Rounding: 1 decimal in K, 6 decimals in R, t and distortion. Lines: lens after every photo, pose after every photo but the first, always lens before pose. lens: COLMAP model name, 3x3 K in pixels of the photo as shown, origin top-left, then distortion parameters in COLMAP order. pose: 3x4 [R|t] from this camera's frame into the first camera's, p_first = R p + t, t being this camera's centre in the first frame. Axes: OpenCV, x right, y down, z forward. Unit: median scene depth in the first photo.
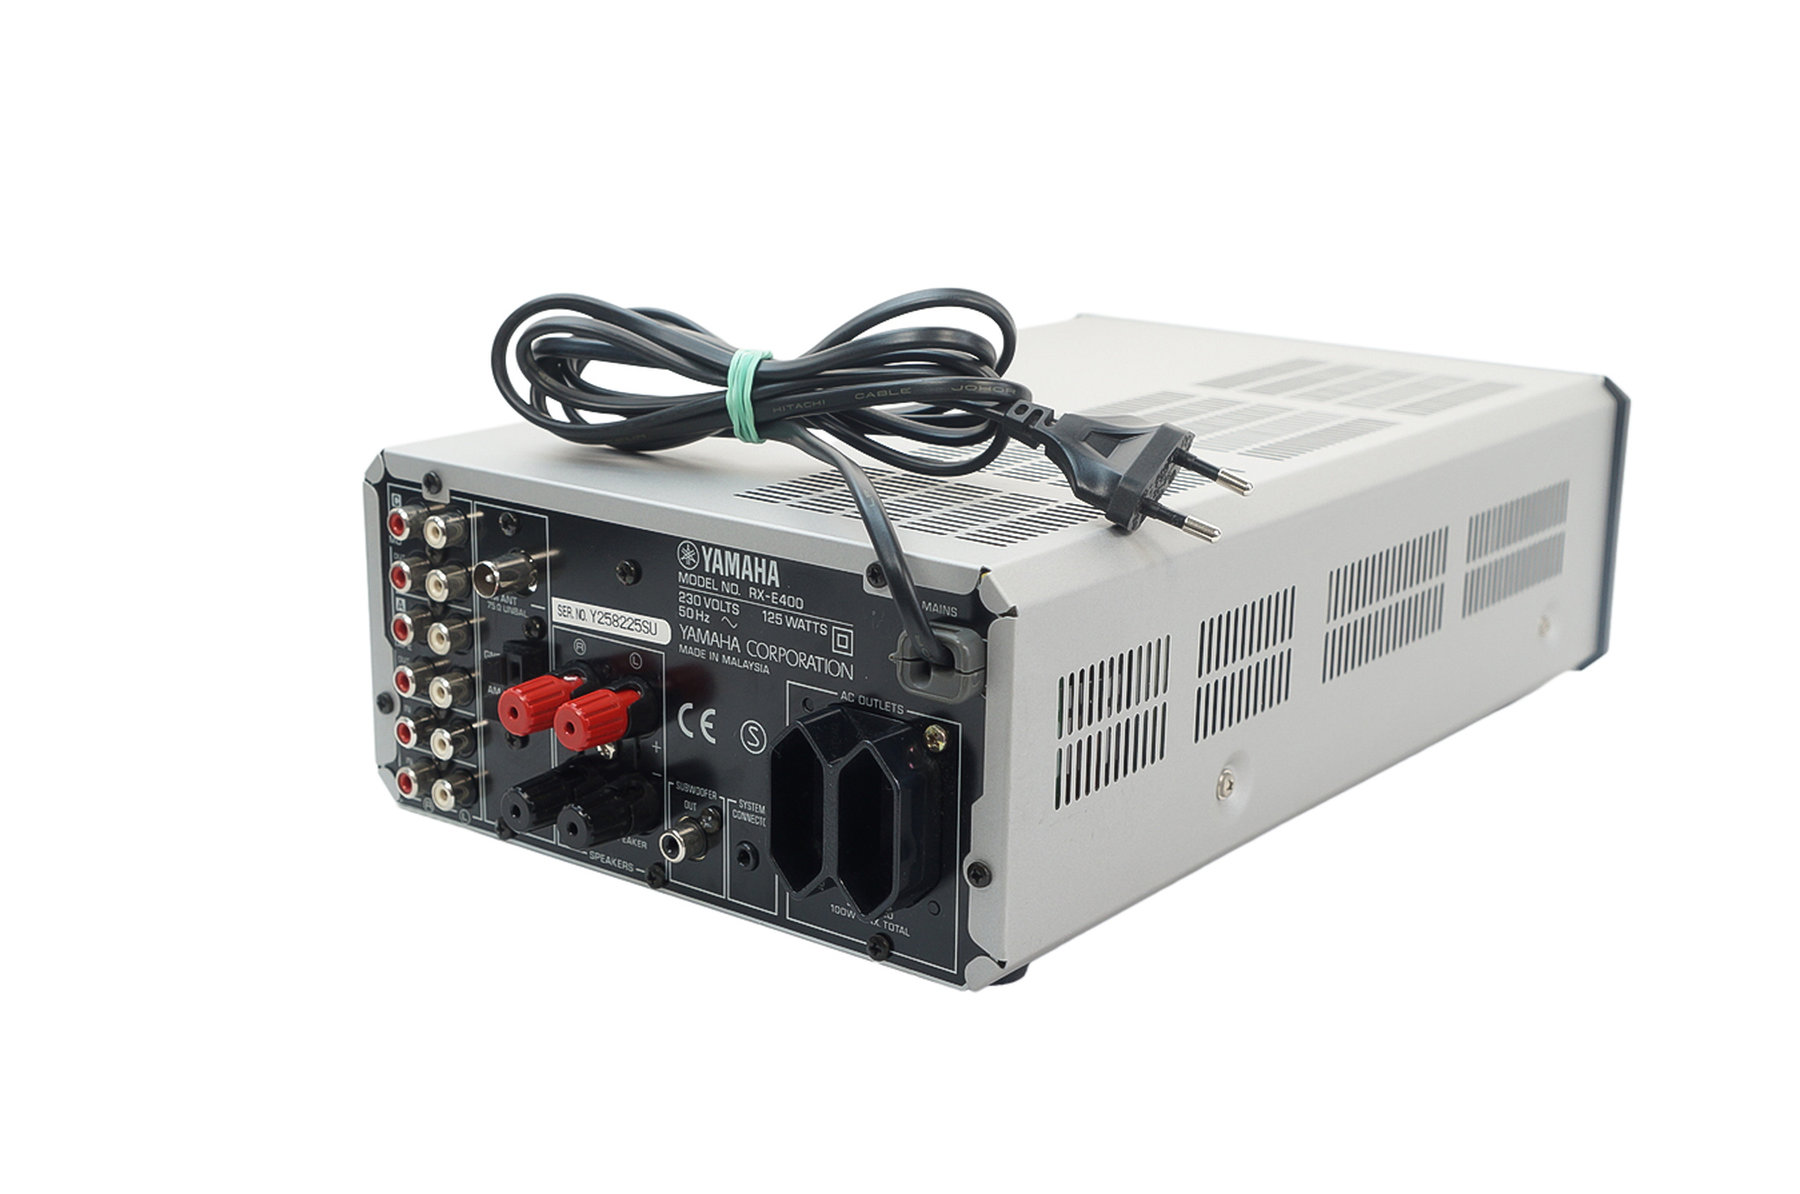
lens RADIAL K [[2352.5, 0, 898.8], [0, 2352.5, 603.7], [0, 0, 1]] dist [0.012898, 0.000000]
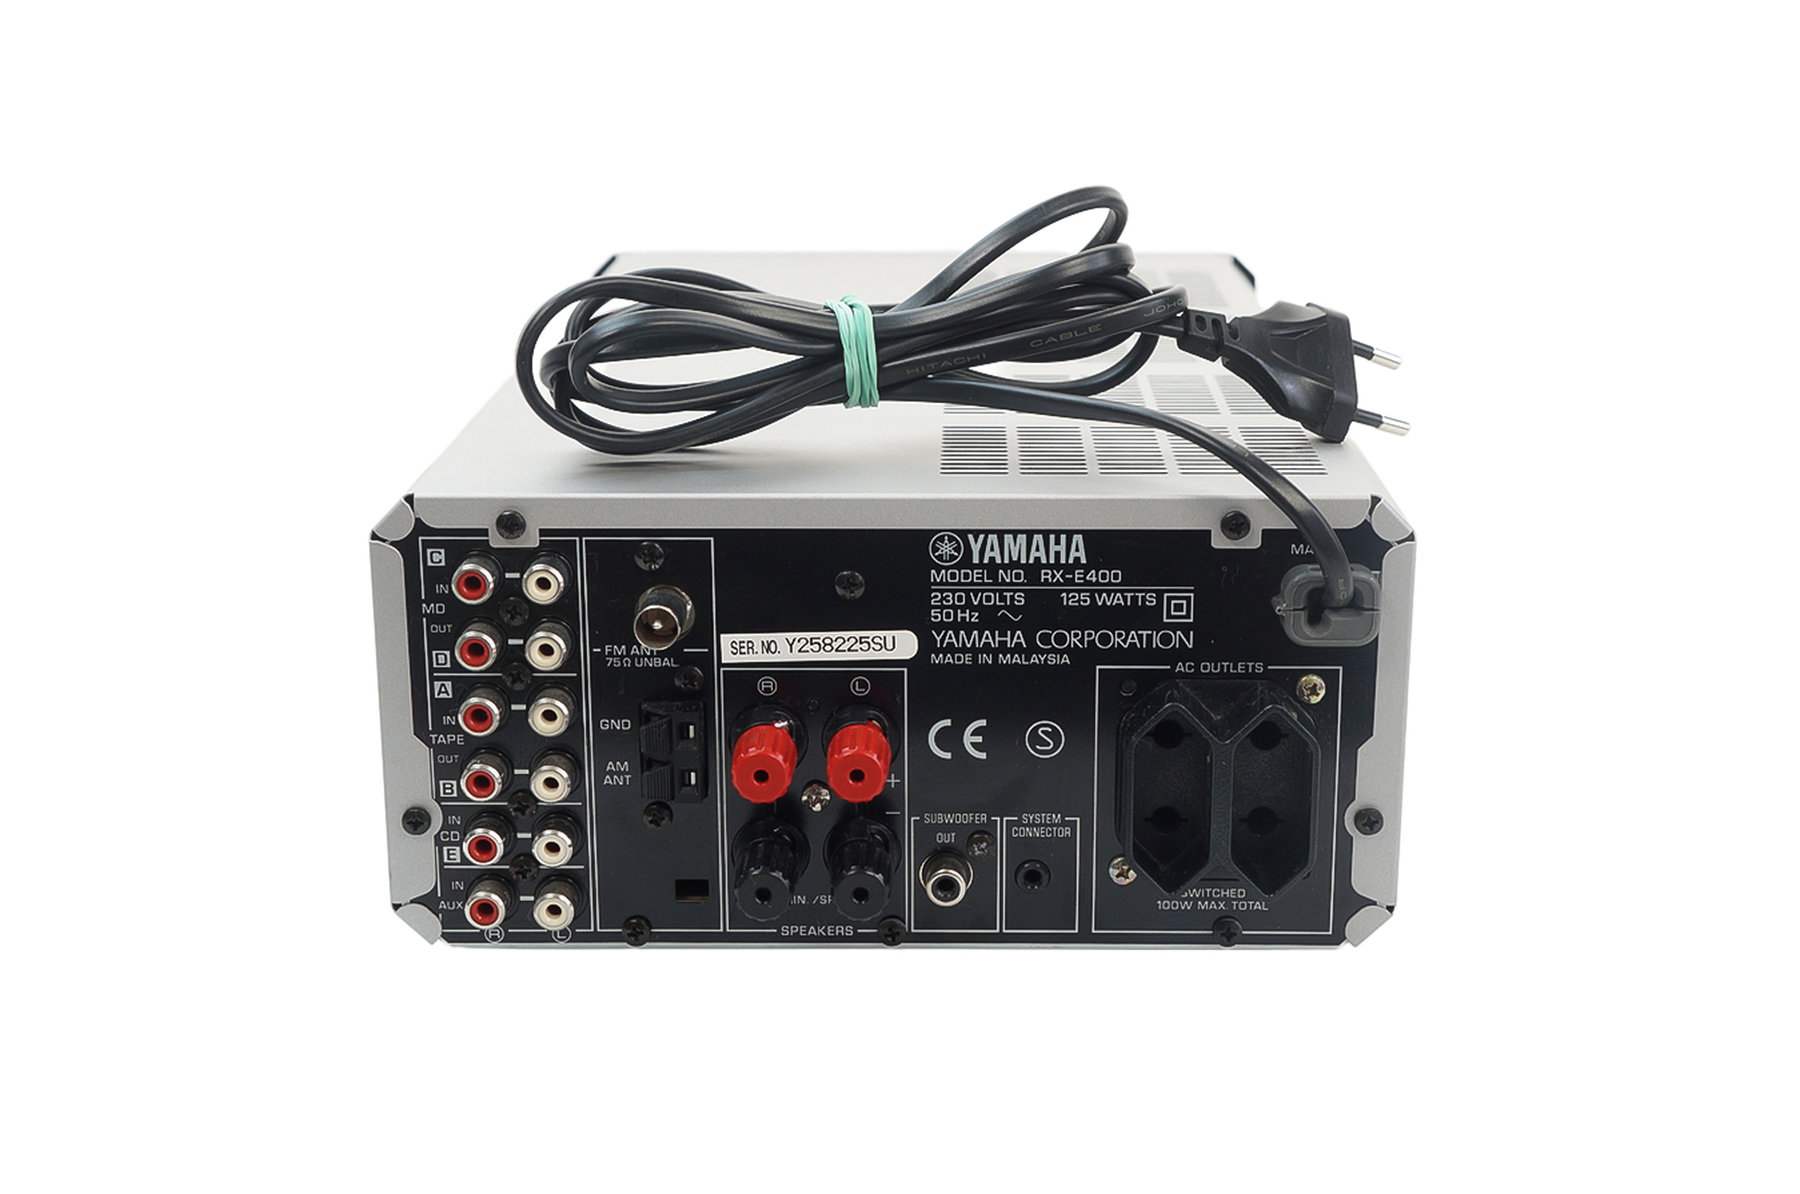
lens RADIAL K [[2447.0, 0, 899.6], [0, 2447.0, 587.9], [0, 0, 1]] dist [0.054667, 0.000000]
pose [[0.798785, -0.179011, 0.574367, -0.619099], [0.167865, 0.983107, 0.072948, -0.074578], [-0.577723, 0.038147, 0.815341, 0.283355]]
